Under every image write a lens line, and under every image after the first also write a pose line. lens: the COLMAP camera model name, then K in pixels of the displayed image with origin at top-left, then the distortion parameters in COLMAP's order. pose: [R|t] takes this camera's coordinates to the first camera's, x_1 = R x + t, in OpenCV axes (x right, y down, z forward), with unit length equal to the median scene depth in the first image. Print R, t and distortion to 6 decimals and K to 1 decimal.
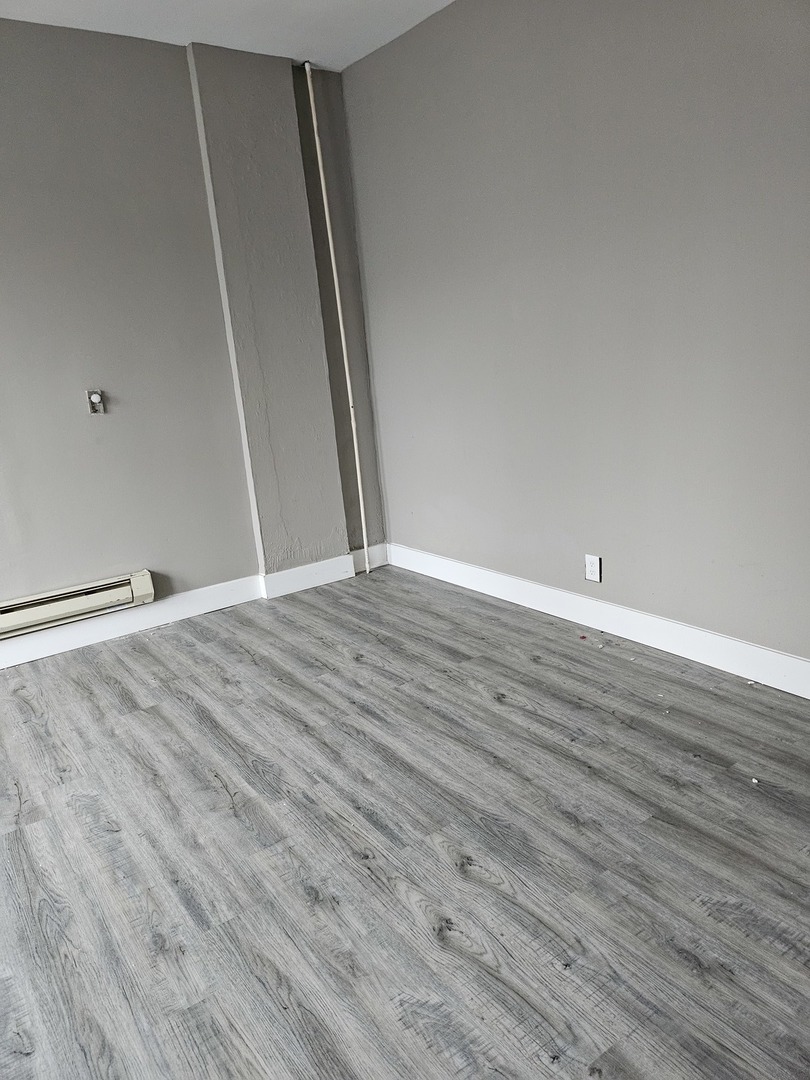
lens RADIAL K [[760.7, 0, 404.5], [0, 760.7, 540.1], [0, 0, 1]] dist [-0.003148, -0.004325]
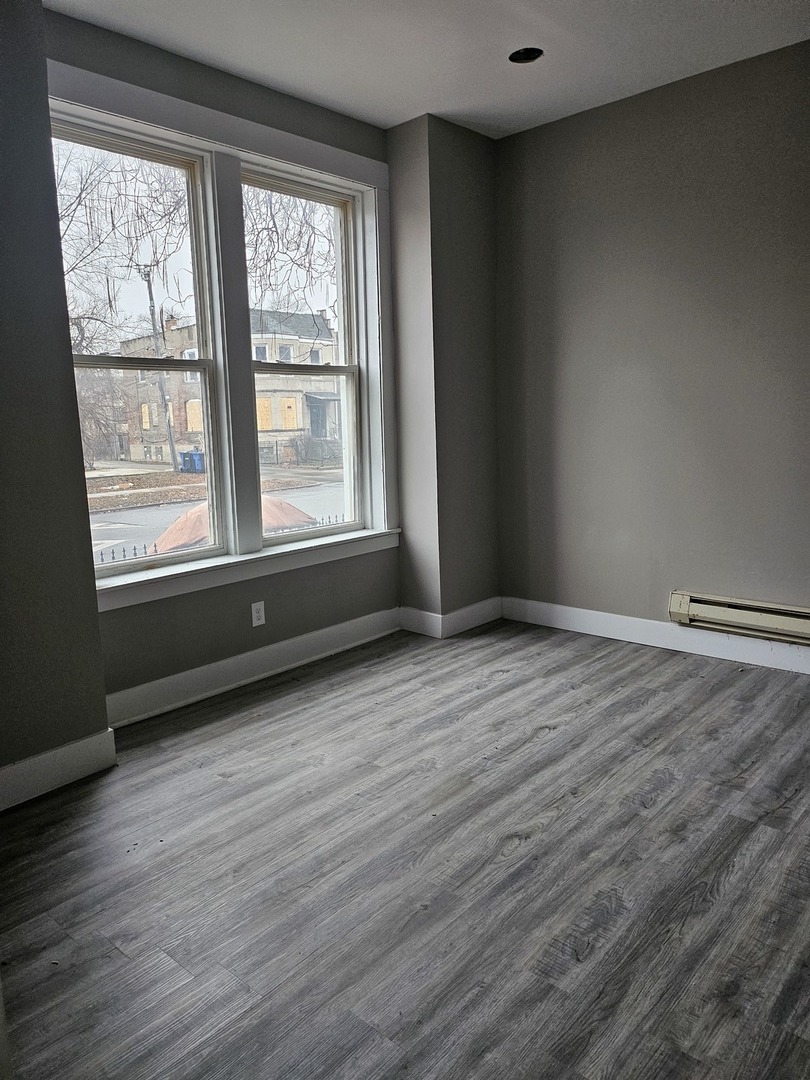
lens RADIAL K [[760.7, 0, 407.0], [0, 760.7, 539.7], [0, 0, 1]] dist [-0.003148, -0.004325]
pose [[0.226307, 0.234628, -0.945376, 0.351963], [-0.222754, 0.957302, 0.184264, -0.096005], [0.948244, 0.168885, 0.268909, 0.265285]]
